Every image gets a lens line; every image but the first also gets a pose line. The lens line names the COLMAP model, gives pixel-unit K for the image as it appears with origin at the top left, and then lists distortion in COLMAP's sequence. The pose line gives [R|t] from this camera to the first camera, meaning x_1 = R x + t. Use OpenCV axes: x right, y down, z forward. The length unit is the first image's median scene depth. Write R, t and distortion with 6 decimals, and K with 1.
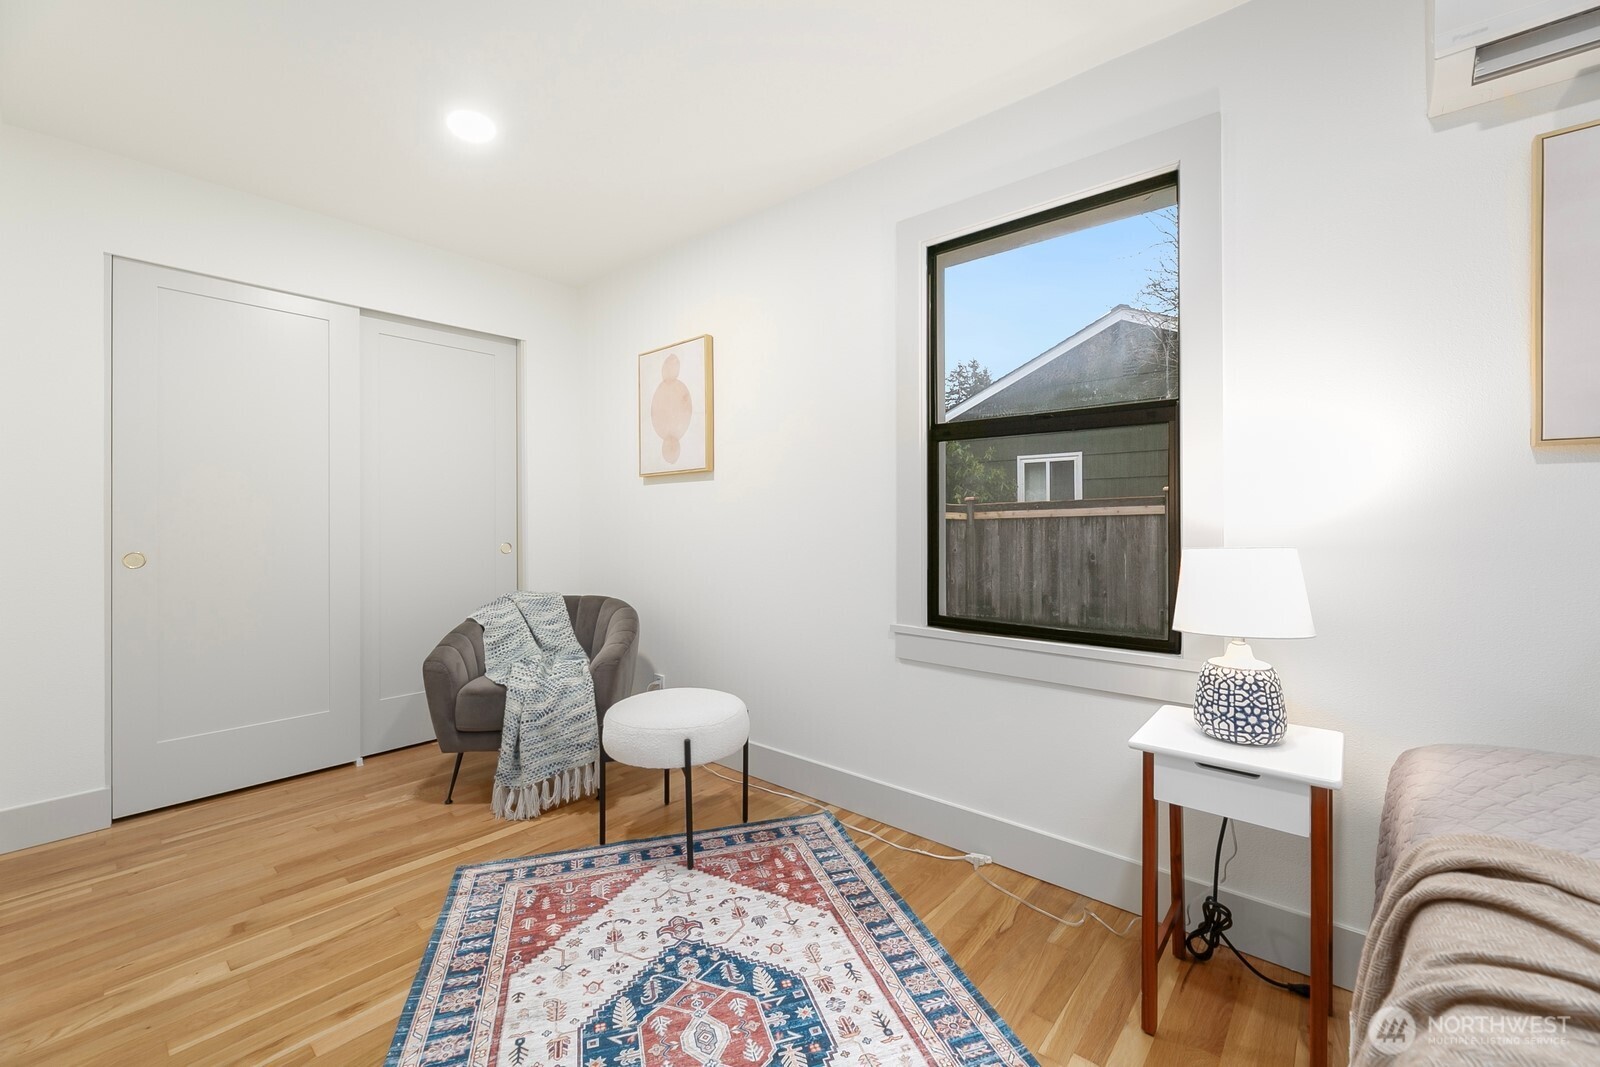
lens RADIAL K [[652.3, 0, 794.8], [0, 652.3, 520.7], [0, 0, 1]] dist [-0.003325, -0.000284]
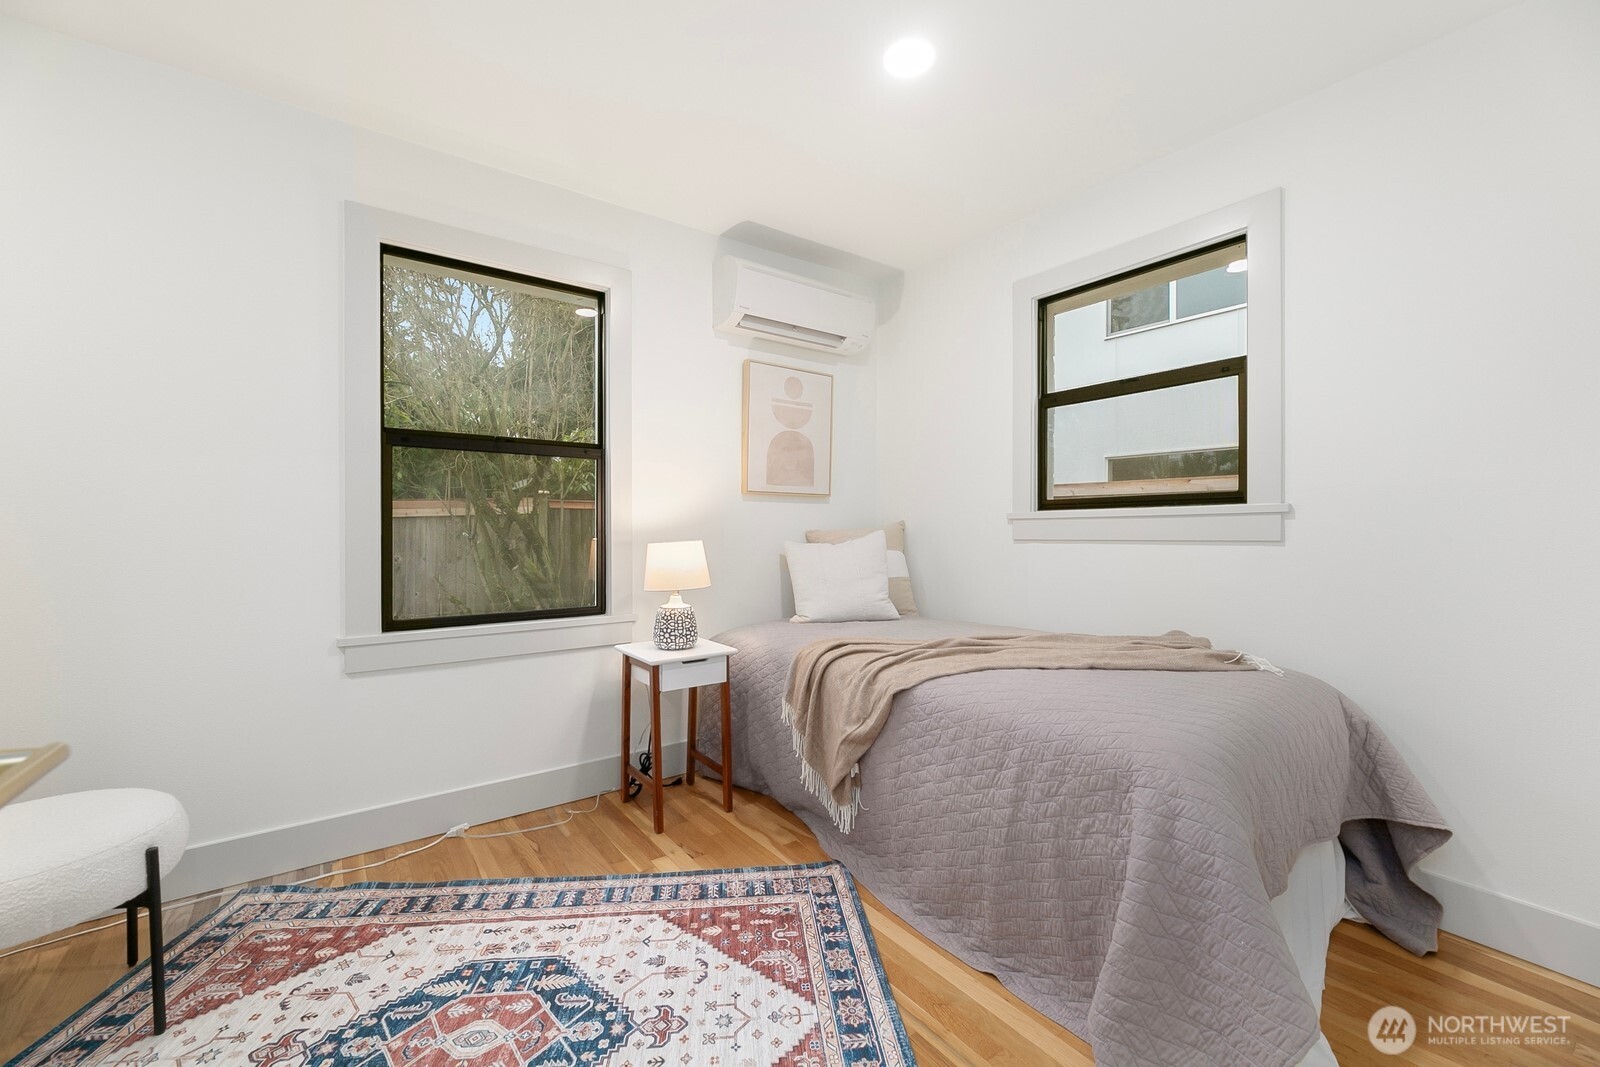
lens RADIAL K [[652.3, 0, 794.4], [0, 652.3, 533.9], [0, 0, 1]] dist [-0.003325, -0.000284]
pose [[0.219316, -0.012371, 0.975576, -0.795661], [-0.003094, 0.999906, 0.013375, -0.002085], [-0.975649, -0.005952, 0.219257, 0.238894]]
